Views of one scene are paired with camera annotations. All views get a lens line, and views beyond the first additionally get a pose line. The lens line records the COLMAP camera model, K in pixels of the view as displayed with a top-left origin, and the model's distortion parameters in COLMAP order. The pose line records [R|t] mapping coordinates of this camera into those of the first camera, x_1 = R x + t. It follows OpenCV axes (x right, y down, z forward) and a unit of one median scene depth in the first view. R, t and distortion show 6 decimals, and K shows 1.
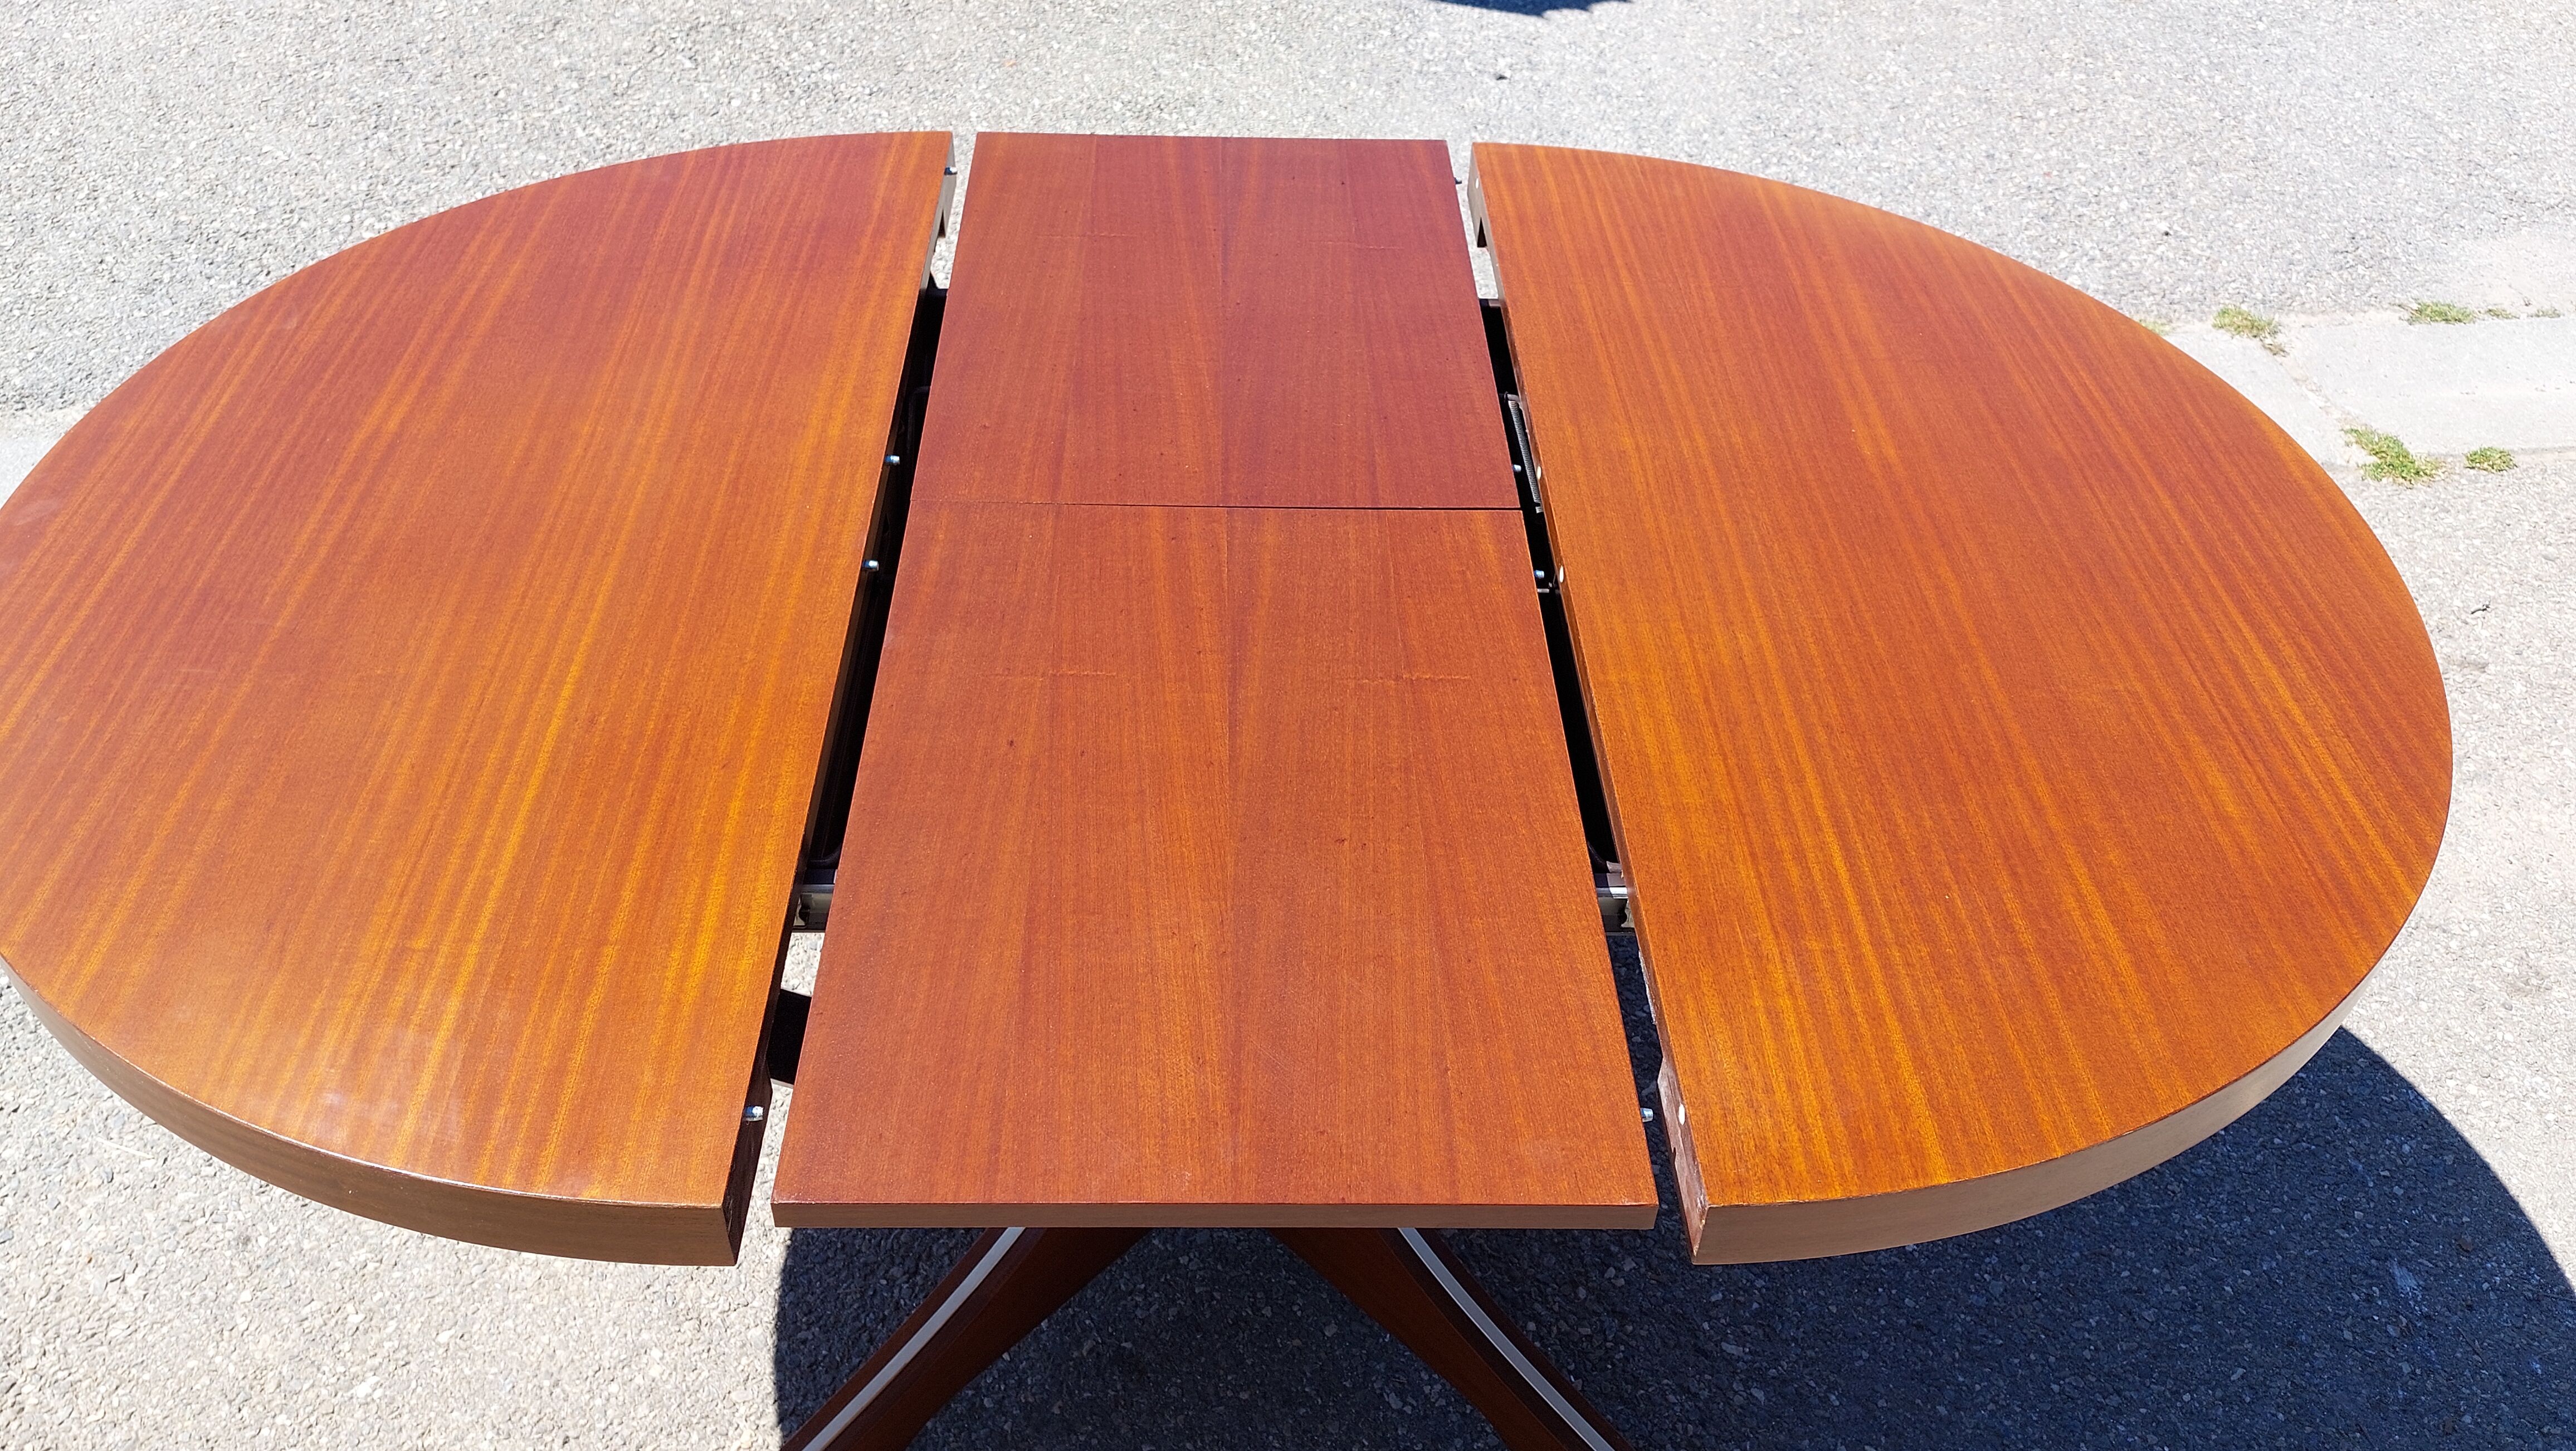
lens RADIAL K [[1856.7, 0, 1278.1], [0, 1856.7, 738.8], [0, 0, 1]] dist [0.049323, -0.052894]
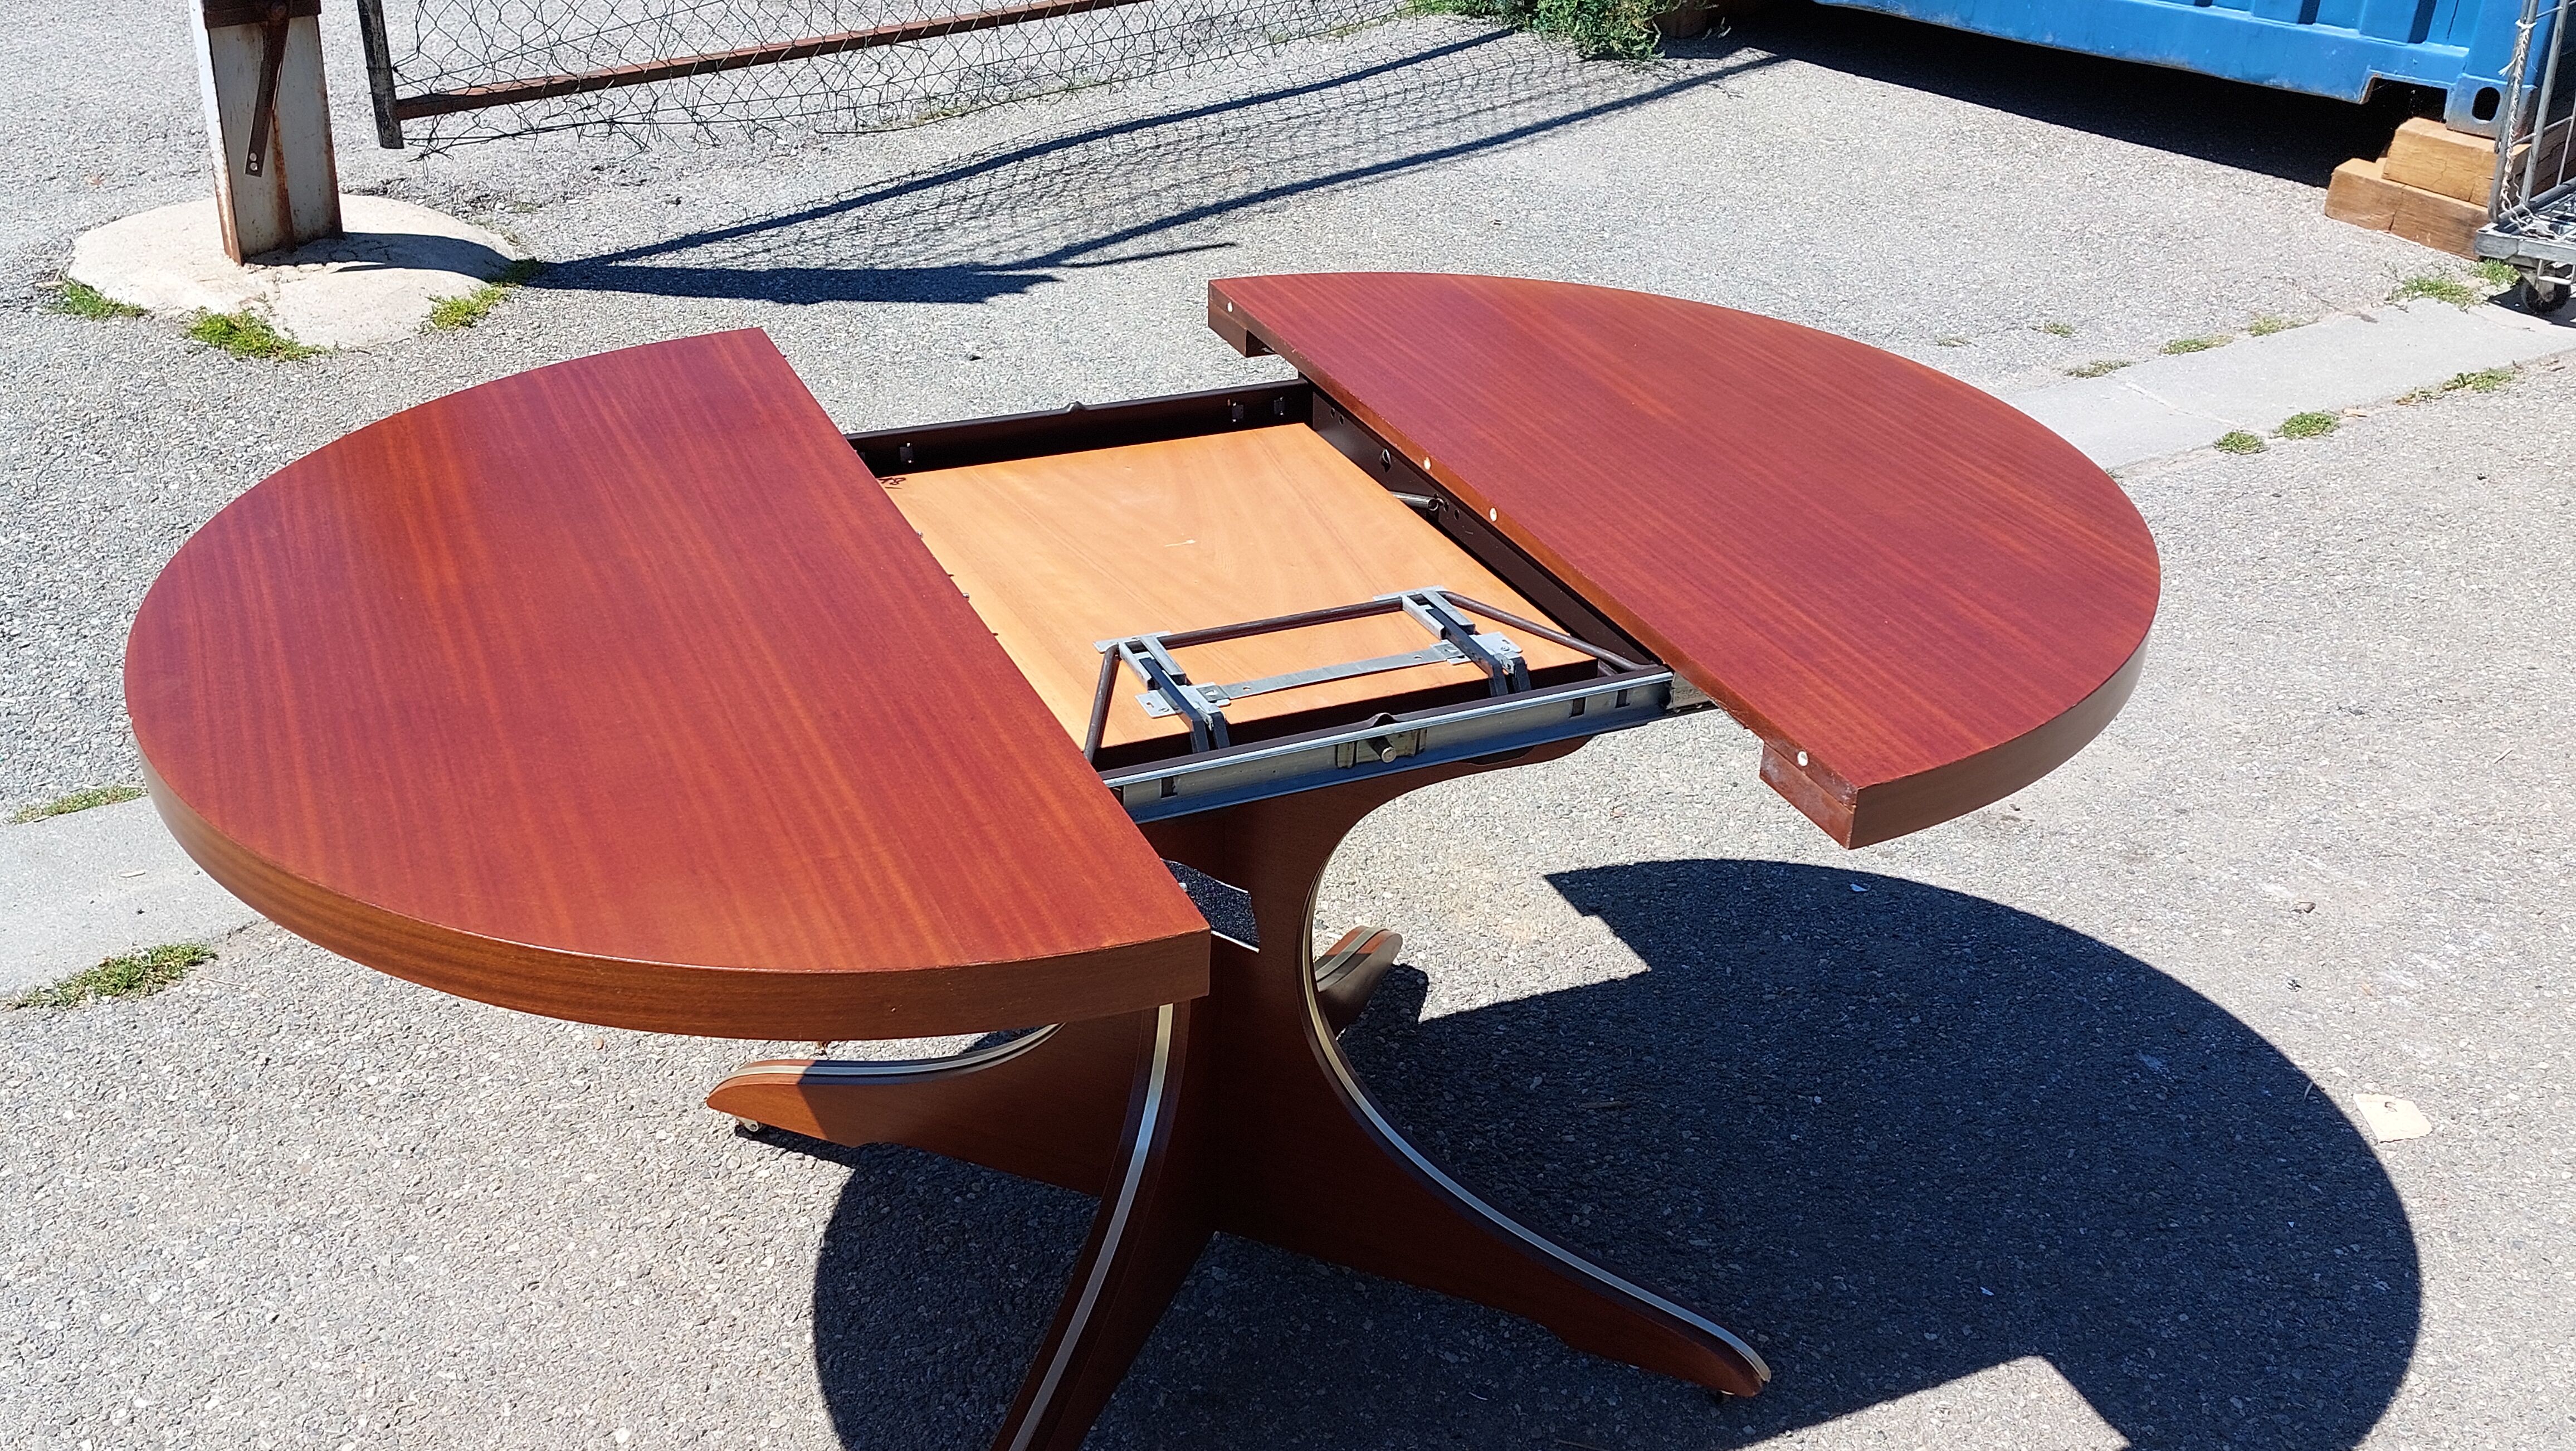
lens RADIAL K [[2038.2, 0, 1333.5], [0, 2038.2, 741.4], [0, 0, 1]] dist [0.064615, -0.072610]
pose [[0.929576, -0.202651, 0.307929, -0.239307], [0.254203, 0.957349, -0.137347, 0.130525], [-0.266962, 0.205951, 0.941443, -0.137840]]
